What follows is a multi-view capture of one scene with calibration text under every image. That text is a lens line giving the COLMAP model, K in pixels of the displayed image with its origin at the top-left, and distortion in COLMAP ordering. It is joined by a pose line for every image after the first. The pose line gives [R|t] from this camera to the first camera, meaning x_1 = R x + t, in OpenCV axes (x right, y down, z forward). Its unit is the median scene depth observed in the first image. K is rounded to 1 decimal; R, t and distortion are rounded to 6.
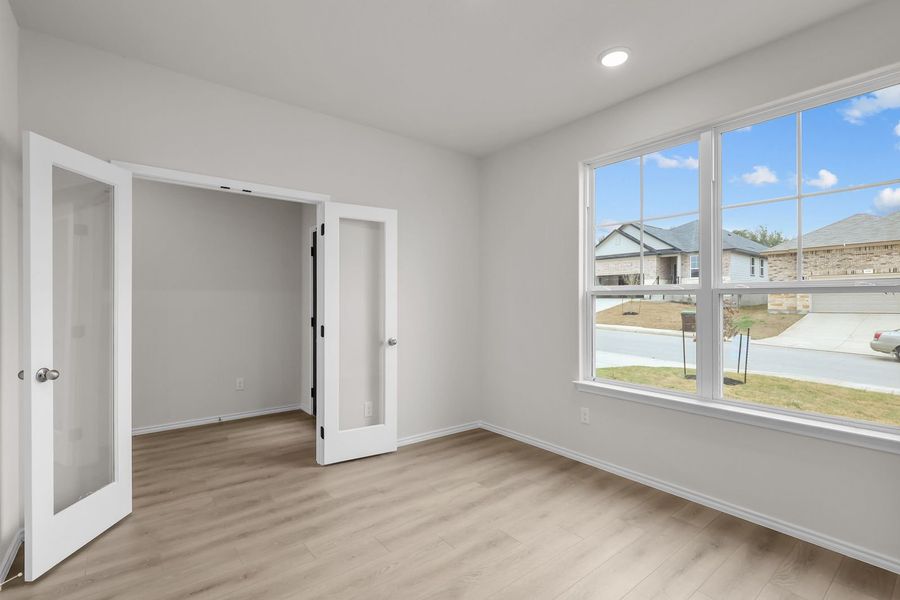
lens RADIAL K [[413.9, 0, 448.3], [0, 413.9, 303.1], [0, 0, 1]] dist [-0.000380, -0.000050]
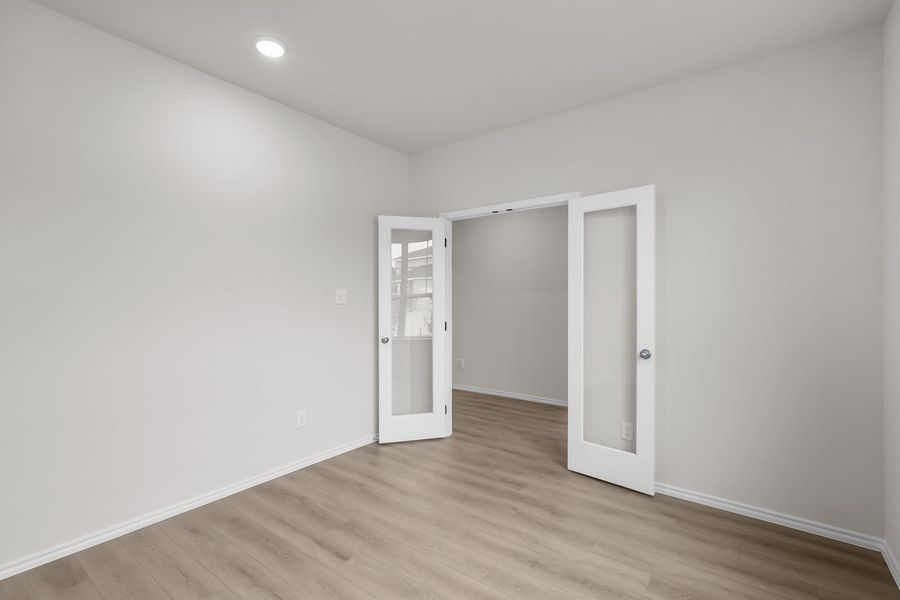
lens RADIAL K [[413.9, 0, 448.3], [0, 413.9, 303.1], [0, 0, 1]] dist [-0.000380, -0.000050]
pose [[0.255238, 0.005329, -0.966864, 0.576395], [-0.007981, 0.999962, 0.003404, -0.003116], [0.966845, 0.006847, 0.255271, 0.477016]]
